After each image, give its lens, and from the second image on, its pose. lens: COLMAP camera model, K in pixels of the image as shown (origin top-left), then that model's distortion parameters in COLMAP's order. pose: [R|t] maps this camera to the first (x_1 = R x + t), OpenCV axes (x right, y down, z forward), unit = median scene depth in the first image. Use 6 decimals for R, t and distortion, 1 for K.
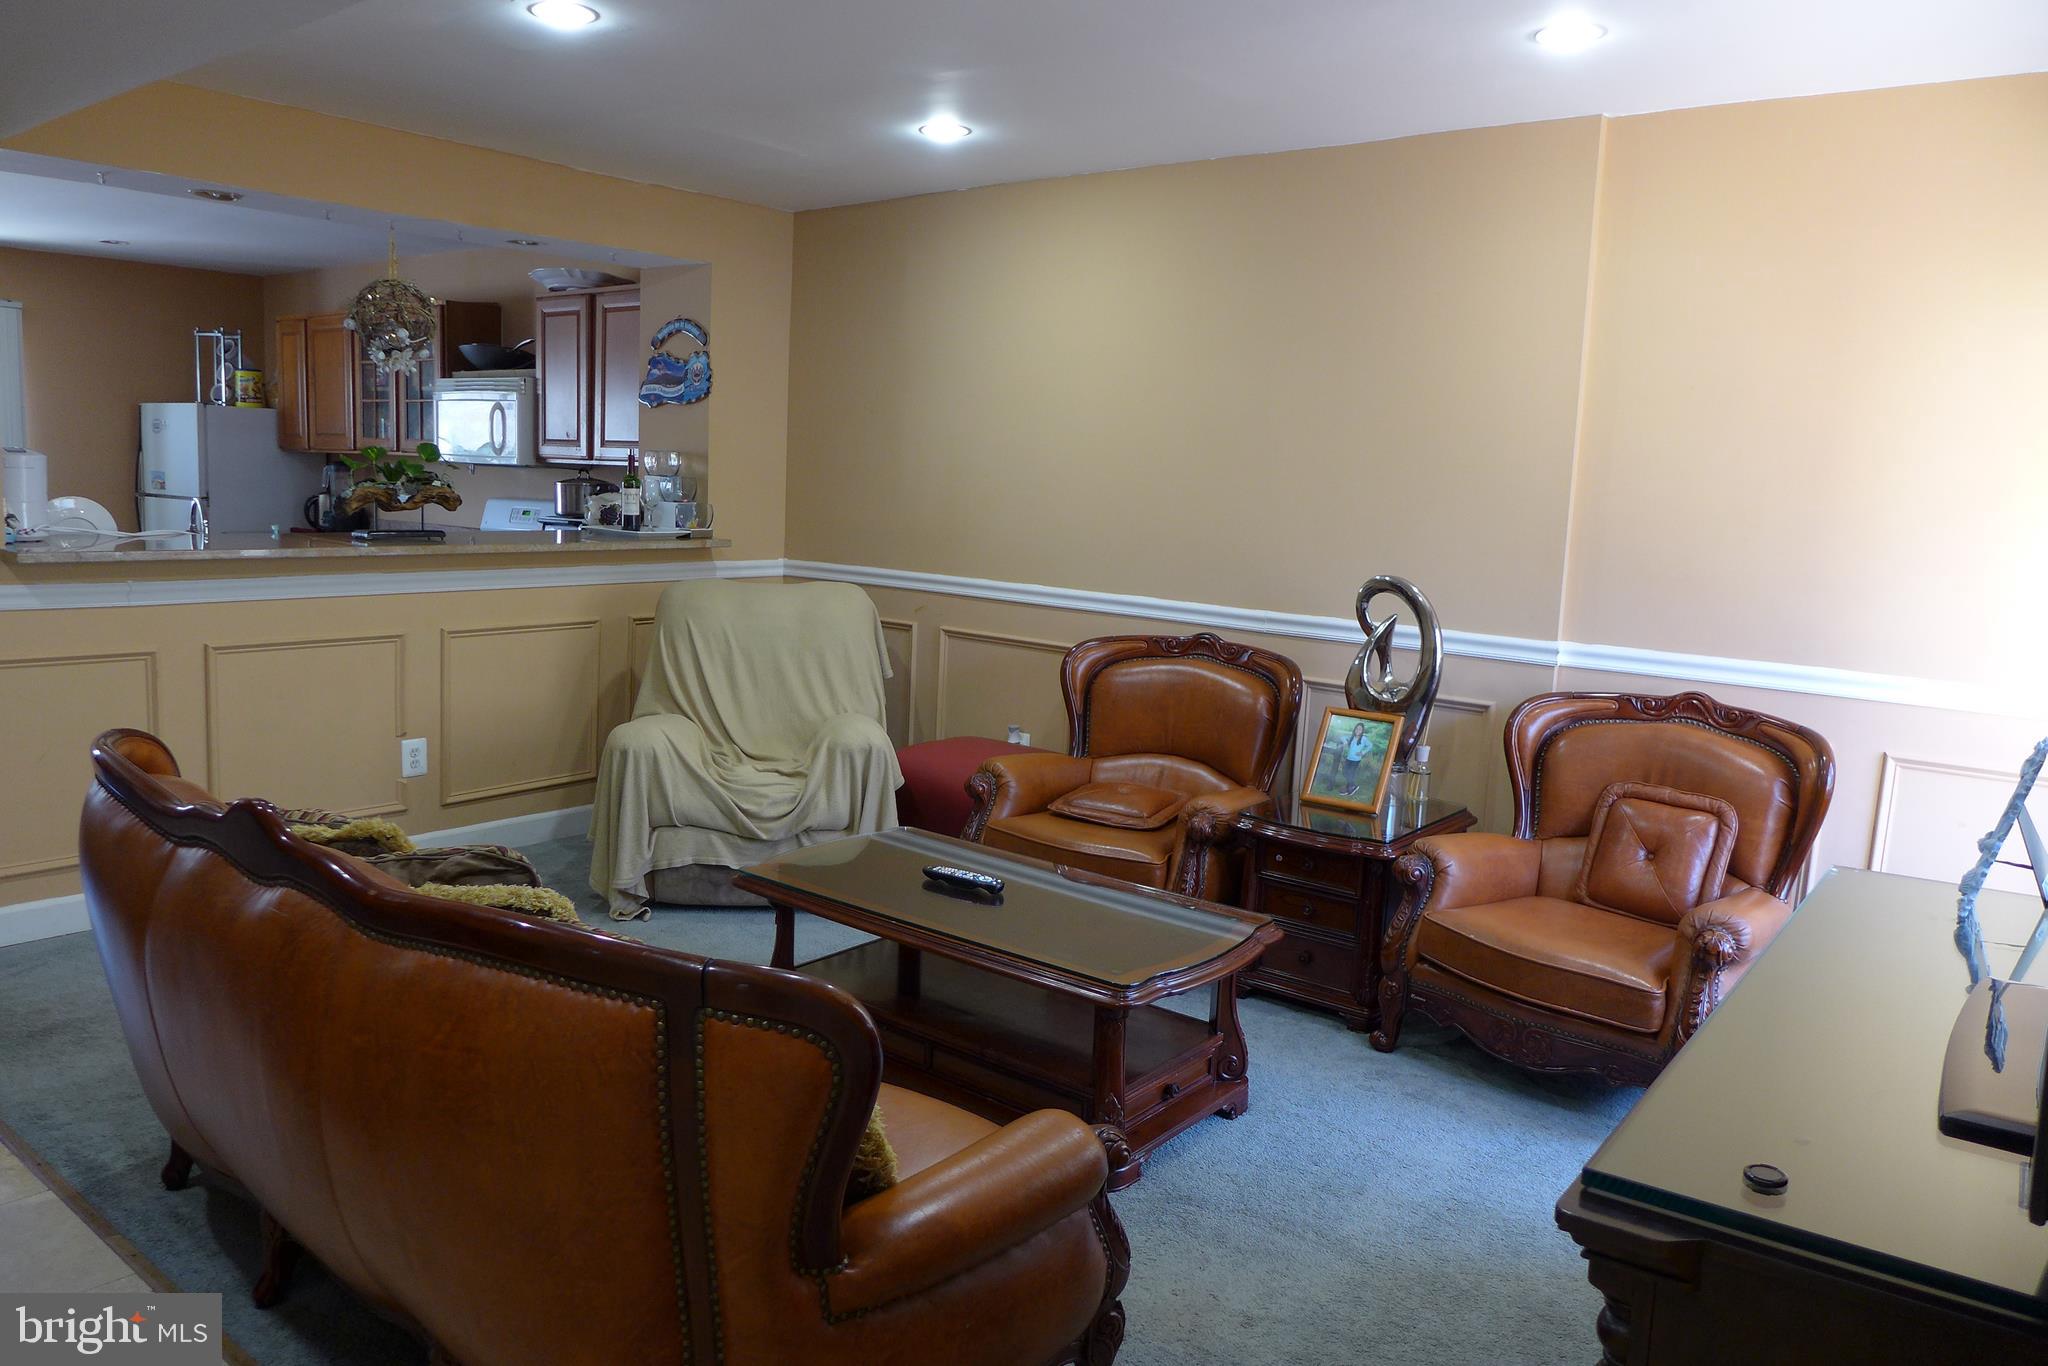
lens RADIAL K [[1409.3, 0, 1030.4], [0, 1409.3, 645.4], [0, 0, 1]] dist [-0.010867, 0.002357]
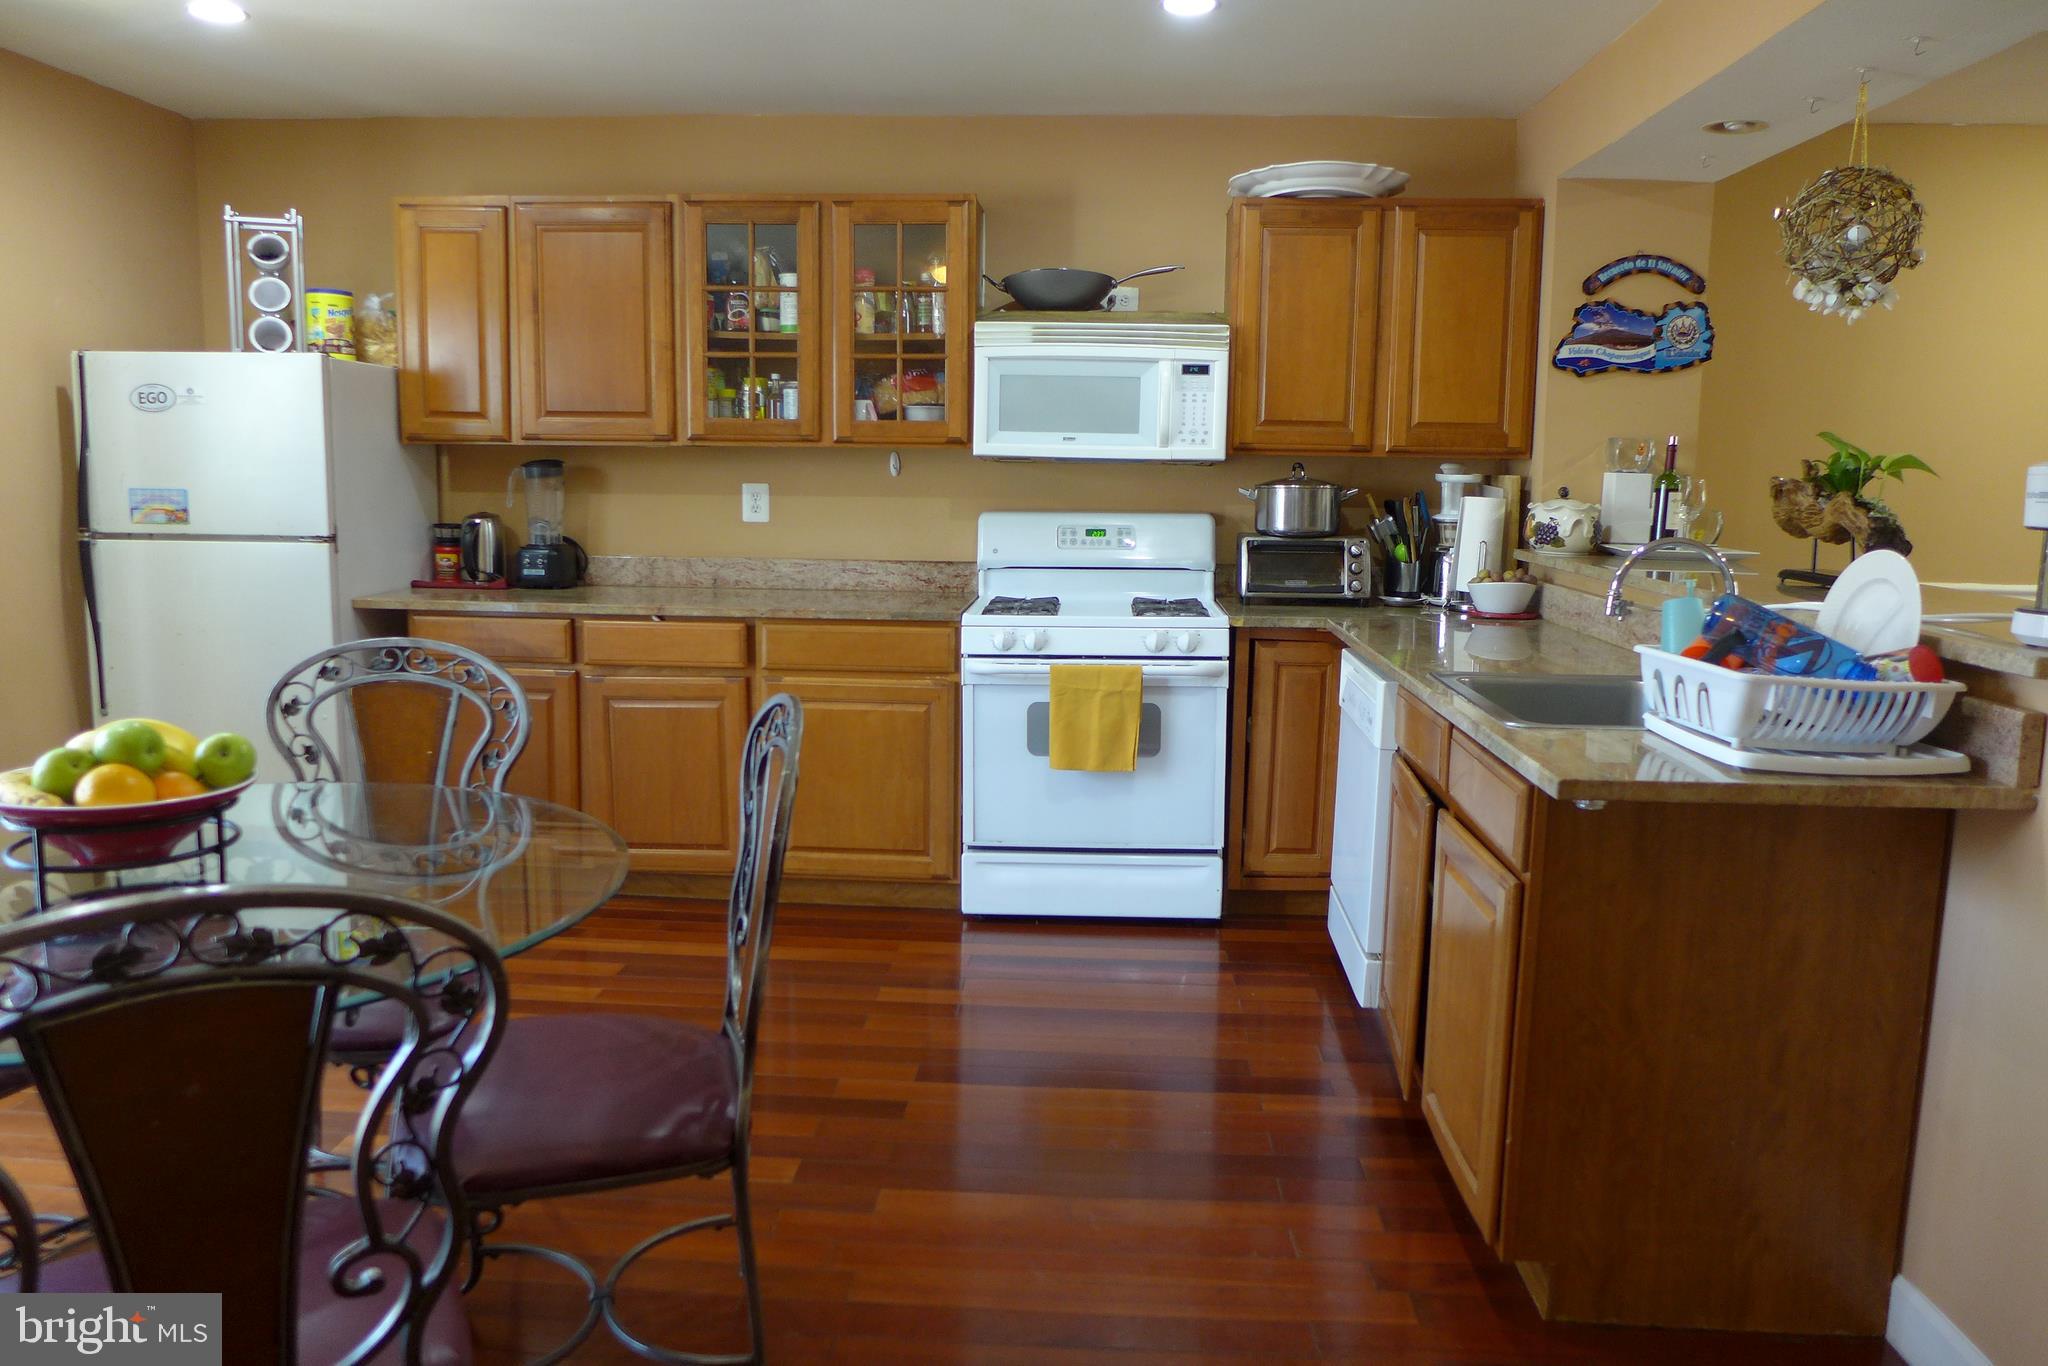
lens RADIAL K [[1409.3, 0, 1030.4], [0, 1409.3, 645.4], [0, 0, 1]] dist [-0.010867, 0.002357]
pose [[0.813599, -0.101699, 0.572463, -1.279904], [0.087757, 0.994784, 0.052002, -0.126094], [-0.574766, 0.007929, 0.818280, 0.771057]]
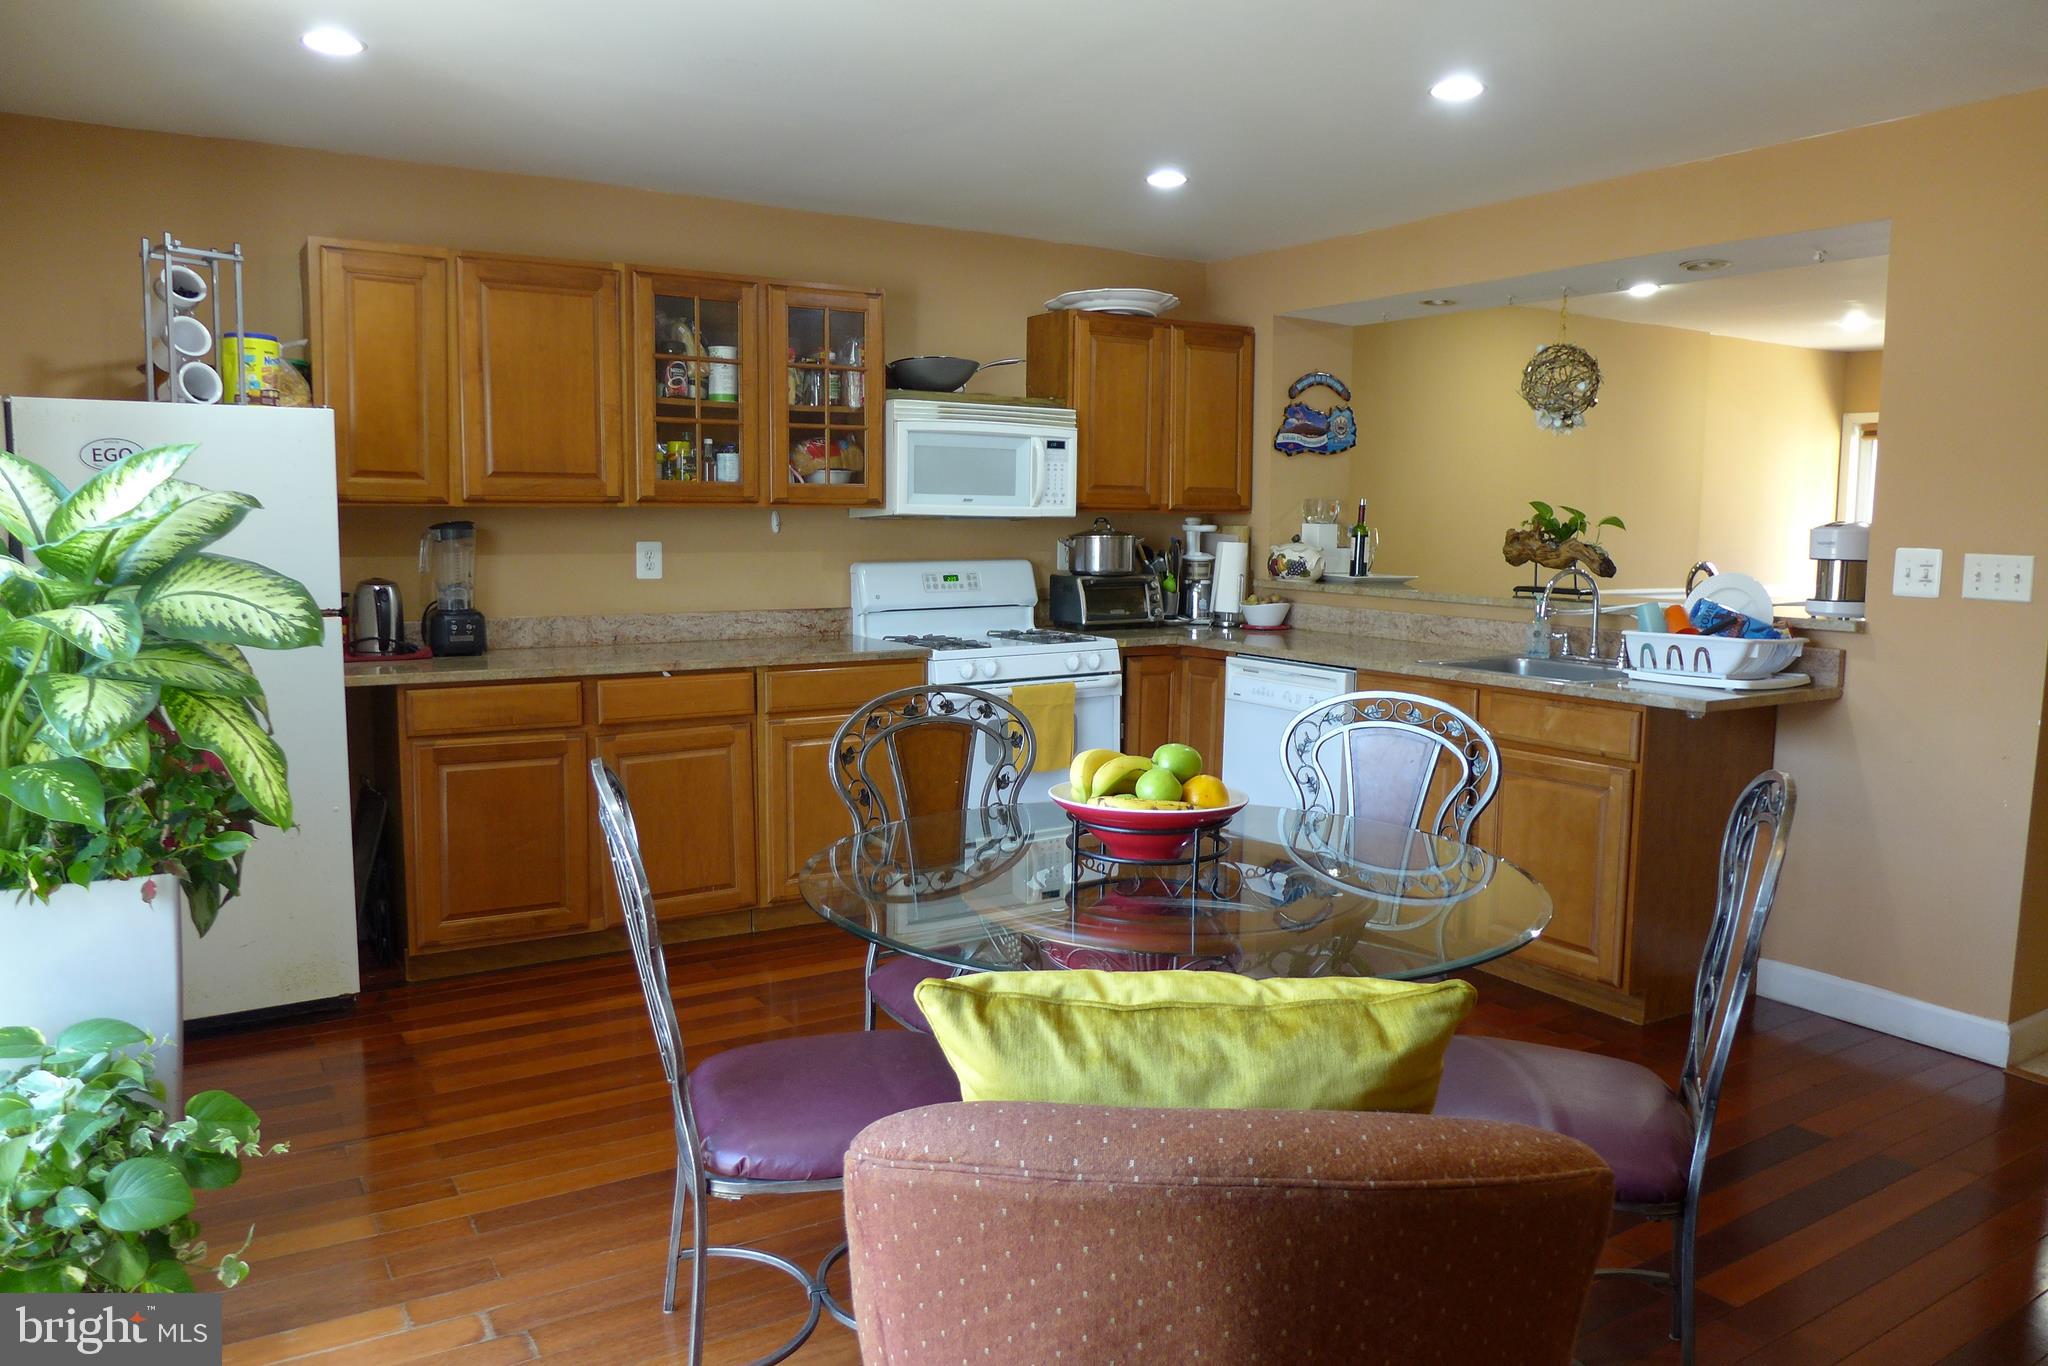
lens RADIAL K [[1409.3, 0, 1030.4], [0, 1409.3, 645.4], [0, 0, 1]] dist [-0.010867, 0.002357]
pose [[0.333459, -0.125708, 0.934346, -1.800954], [0.116300, 0.988986, 0.091553, -0.201738], [-0.935564, 0.078135, 0.344406, 1.134870]]
